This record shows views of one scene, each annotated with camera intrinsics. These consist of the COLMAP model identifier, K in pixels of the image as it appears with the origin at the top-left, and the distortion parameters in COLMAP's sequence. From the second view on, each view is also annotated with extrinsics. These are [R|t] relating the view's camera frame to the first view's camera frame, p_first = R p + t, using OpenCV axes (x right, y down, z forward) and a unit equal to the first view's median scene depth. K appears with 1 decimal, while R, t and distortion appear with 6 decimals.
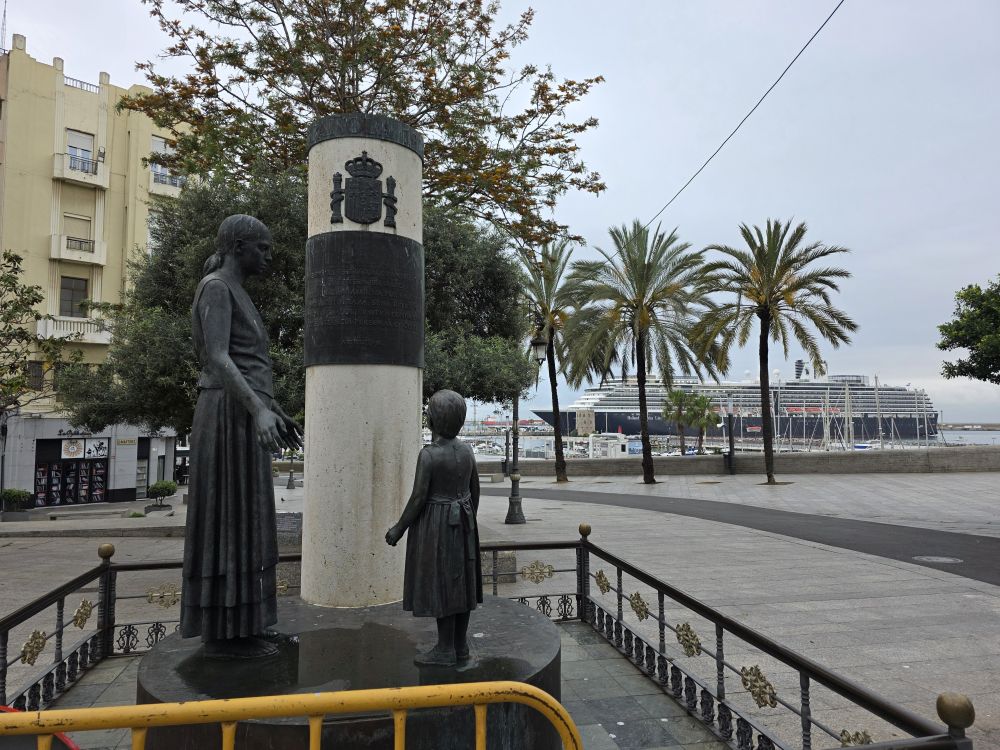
lens RADIAL K [[683.6, 0, 500.0], [0, 683.6, 375.0], [0, 0, 1]] dist [0.074039, -0.070198]
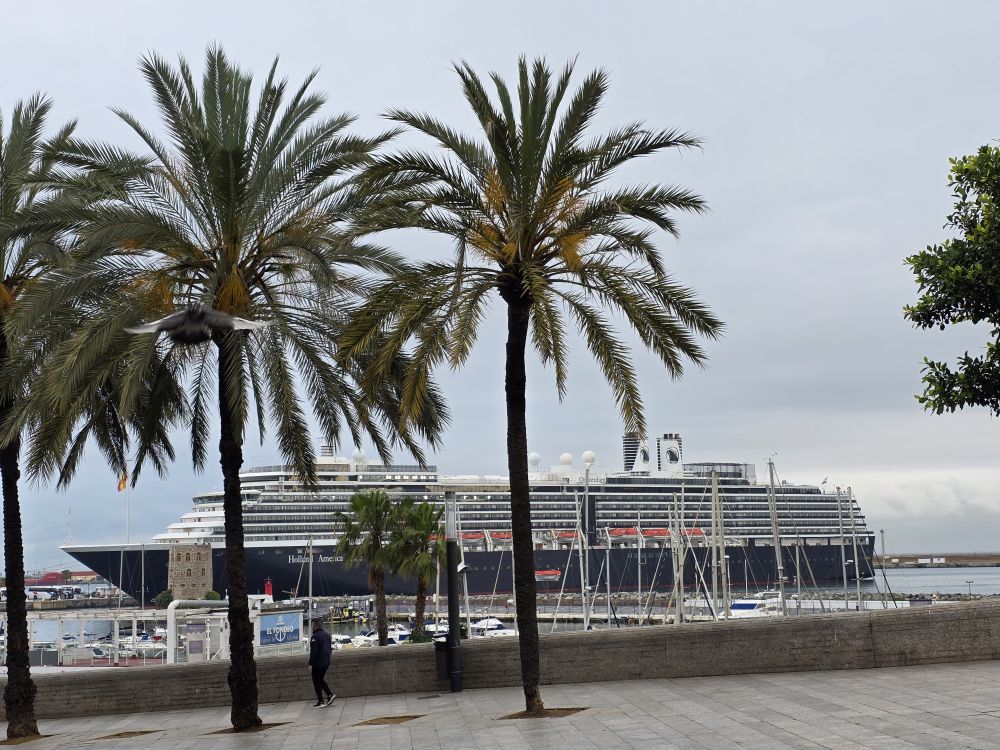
lens RADIAL K [[1460.7, 0, 500.0], [0, 1460.7, 375.0], [0, 0, 1]] dist [0.254250, -0.982303]
pose [[0.950407, 0.014880, 0.310651, 0.101154], [0.004689, 0.998056, -0.062154, 0.014390], [-0.310972, 0.060528, 0.948490, 0.177833]]
